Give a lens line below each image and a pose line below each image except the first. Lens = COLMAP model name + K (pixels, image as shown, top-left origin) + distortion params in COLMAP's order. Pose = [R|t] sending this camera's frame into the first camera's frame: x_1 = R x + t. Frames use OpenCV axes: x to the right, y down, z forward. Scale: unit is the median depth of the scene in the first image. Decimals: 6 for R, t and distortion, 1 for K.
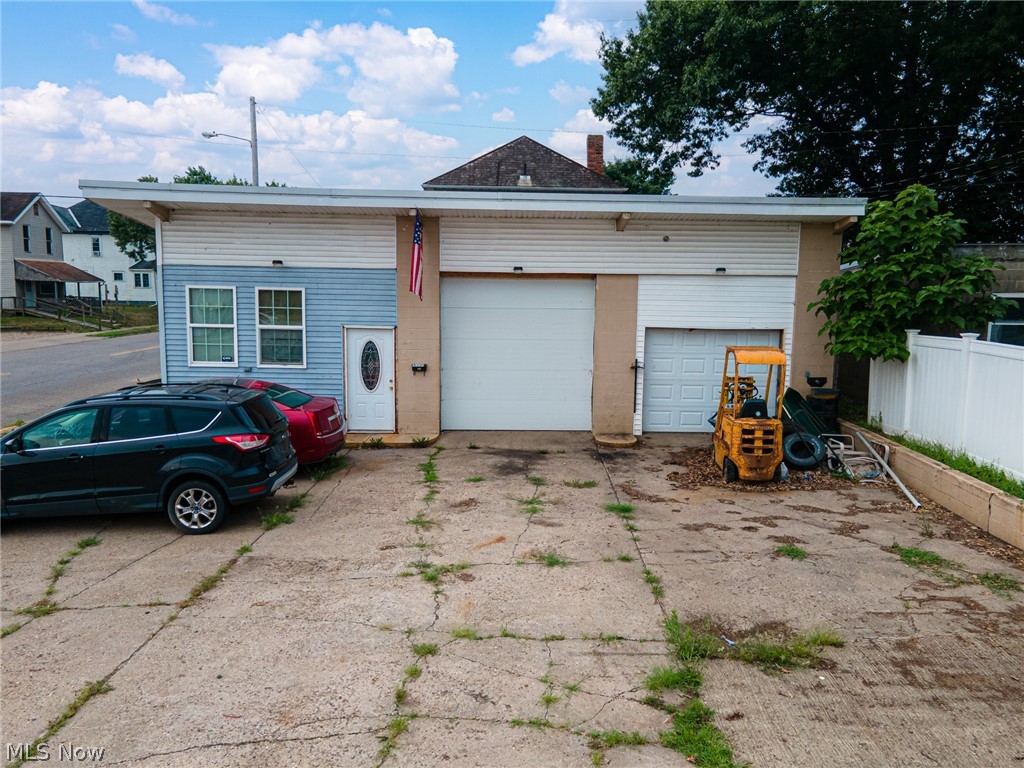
lens RADIAL K [[748.8, 0, 519.0], [0, 748.8, 385.4], [0, 0, 1]] dist [0.031954, 0.017995]
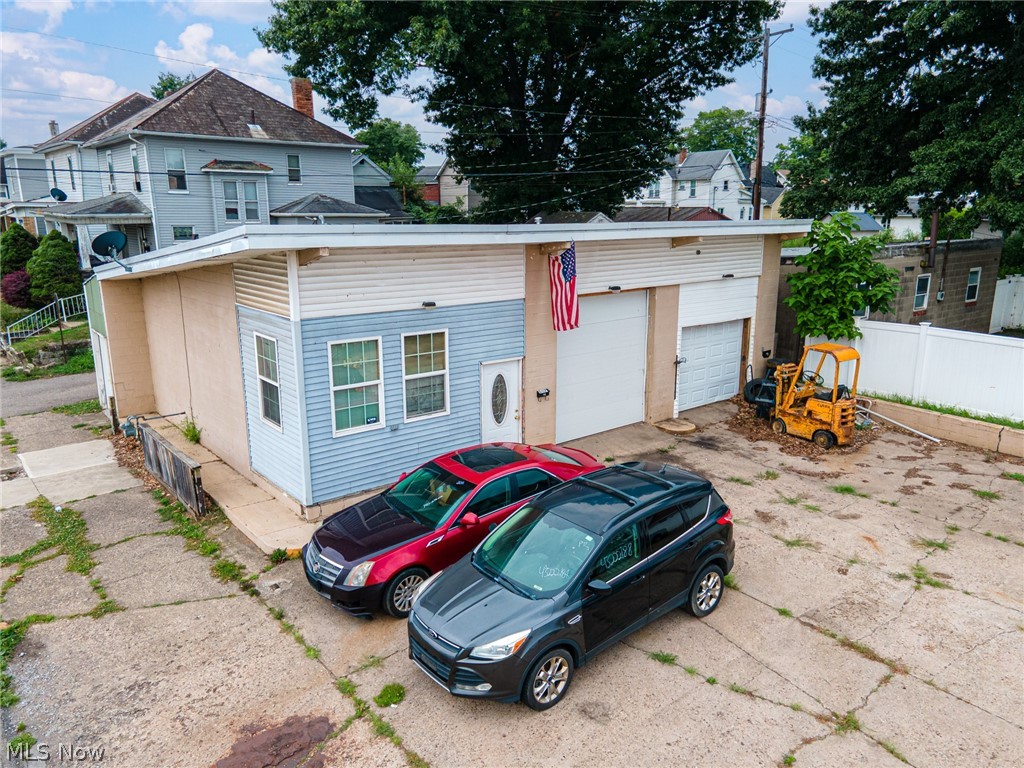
lens RADIAL K [[748.8, 0, 521.3], [0, 748.8, 382.1], [0, 0, 1]] dist [0.031954, 0.017995]
pose [[0.779871, -0.155458, 0.606328, -0.905373], [0.088190, 0.986295, 0.139447, -0.214911], [-0.619696, -0.055279, 0.782893, 0.273012]]
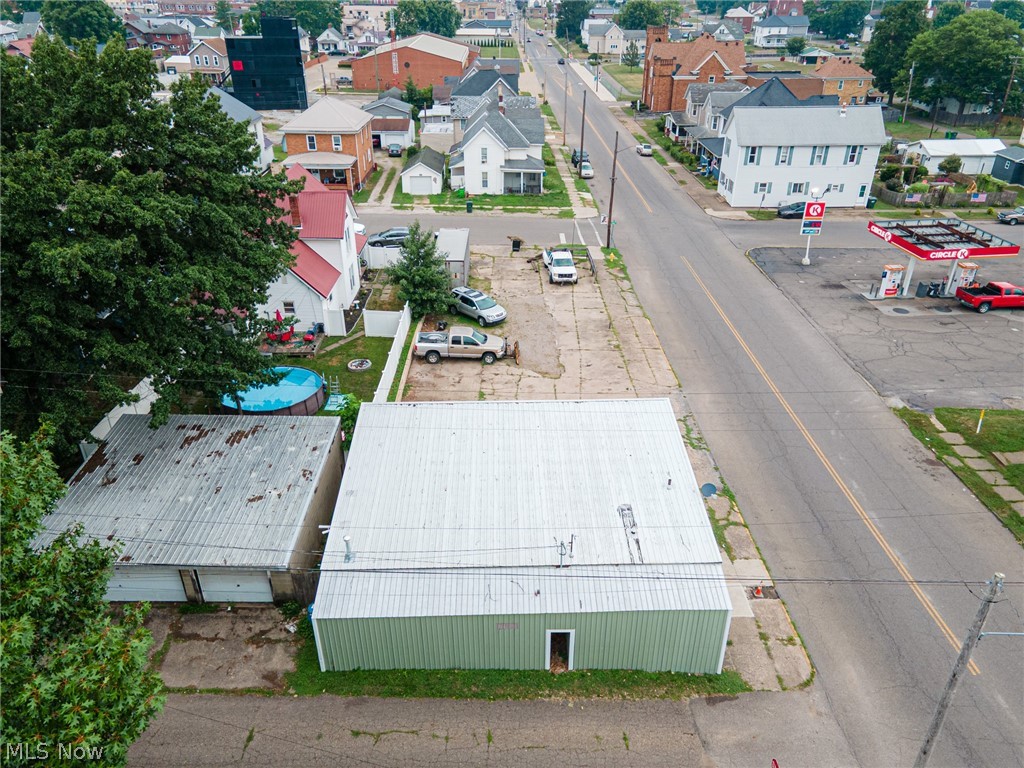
lens RADIAL K [[748.8, 0, 521.5], [0, 748.8, 379.4], [0, 0, 1]] dist [0.031954, 0.017995]
pose [[-0.999760, -0.009586, -0.019703, -0.022316], [-0.019196, 0.816708, 0.576731, -1.944649], [0.010563, 0.576971, -0.816696, 3.314607]]
